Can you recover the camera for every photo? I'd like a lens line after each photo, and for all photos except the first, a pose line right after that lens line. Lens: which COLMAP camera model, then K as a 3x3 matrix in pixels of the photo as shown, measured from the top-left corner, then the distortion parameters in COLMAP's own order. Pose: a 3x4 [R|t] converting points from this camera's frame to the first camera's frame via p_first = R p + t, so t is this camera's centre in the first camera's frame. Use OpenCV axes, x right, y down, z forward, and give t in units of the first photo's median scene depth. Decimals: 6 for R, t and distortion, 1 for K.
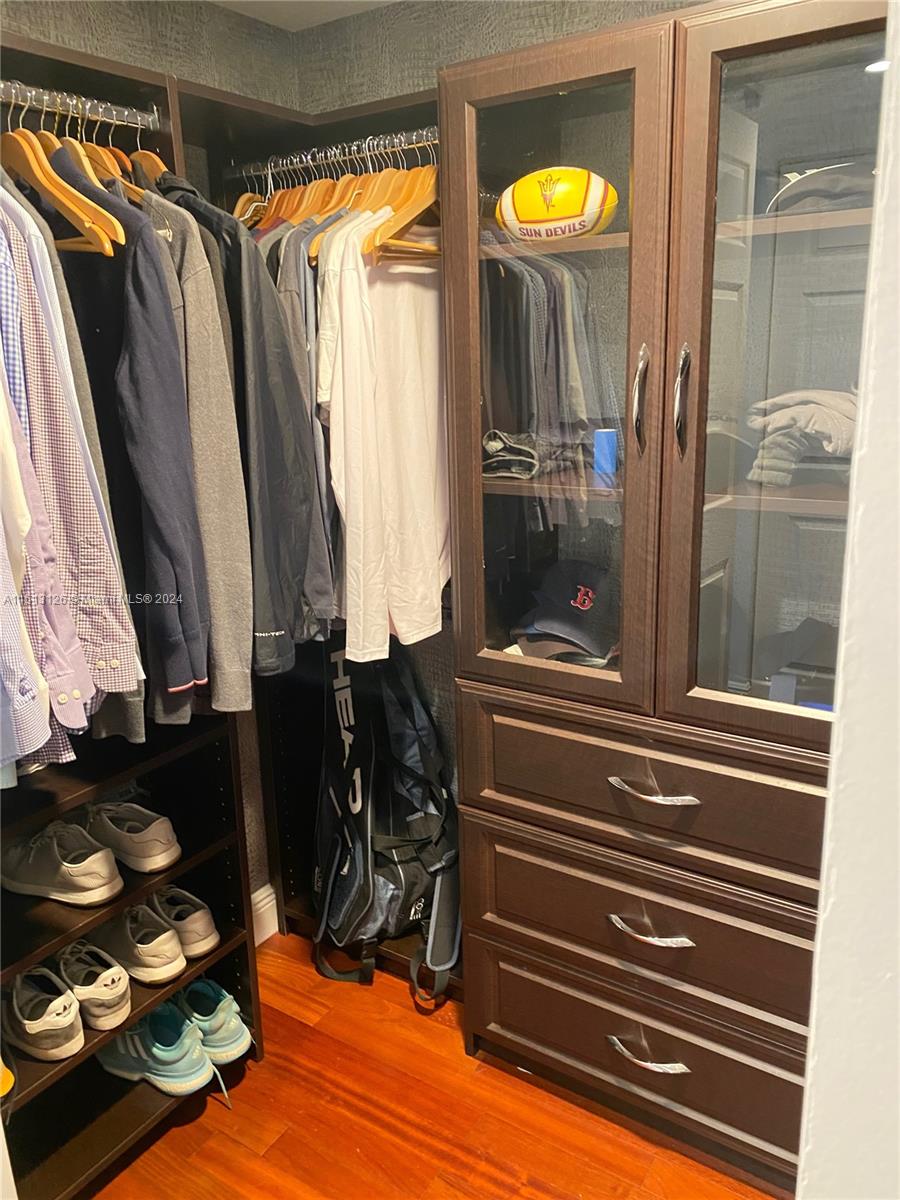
lens RADIAL K [[930.8, 0, 448.8], [0, 930.8, 591.7], [0, 0, 1]] dist [0.007438, -0.004545]
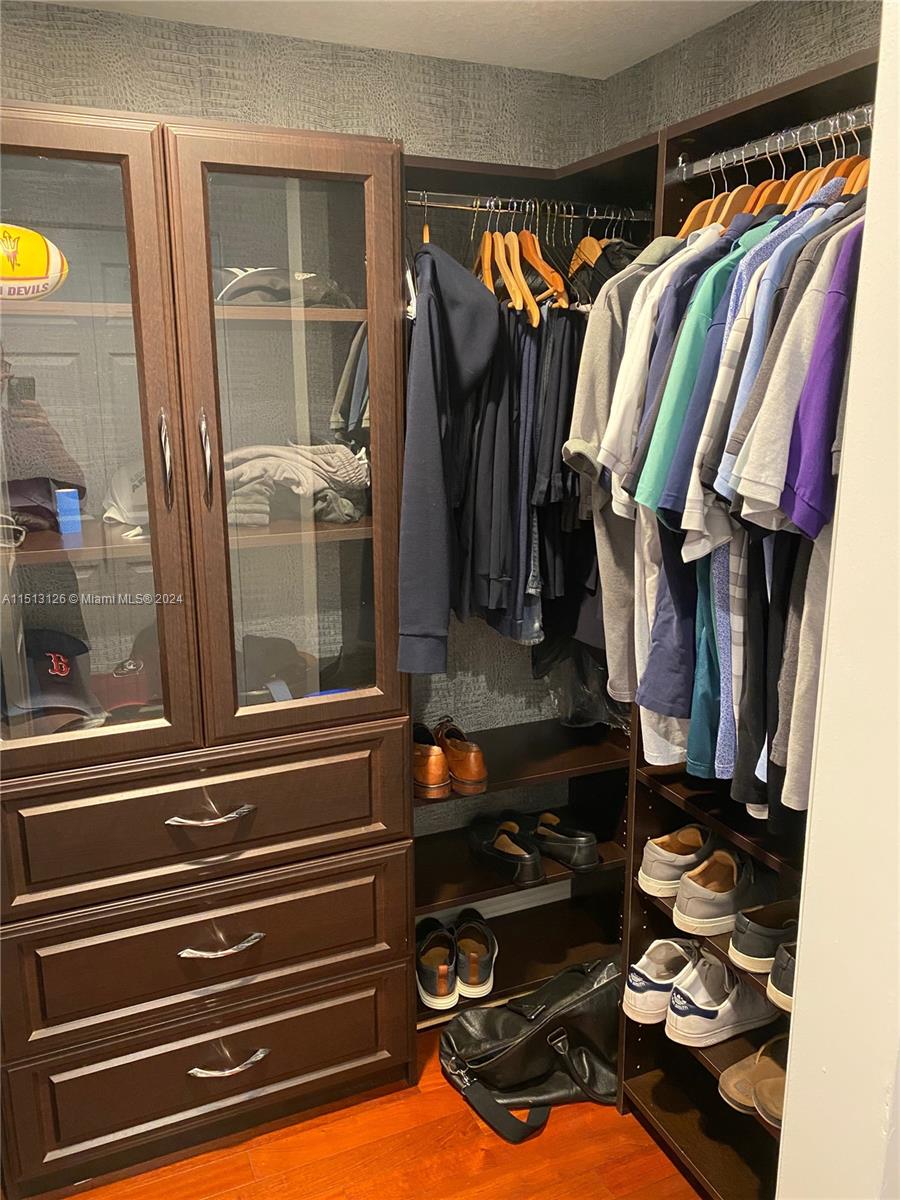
lens RADIAL K [[930.8, 0, 448.4], [0, 930.8, 607.0], [0, 0, 1]] dist [0.007438, -0.004545]
pose [[0.534338, -0.171314, 0.827728, -0.515605], [0.205106, 0.976258, 0.069649, -0.043858], [-0.820009, 0.132556, 0.556790, 0.144106]]
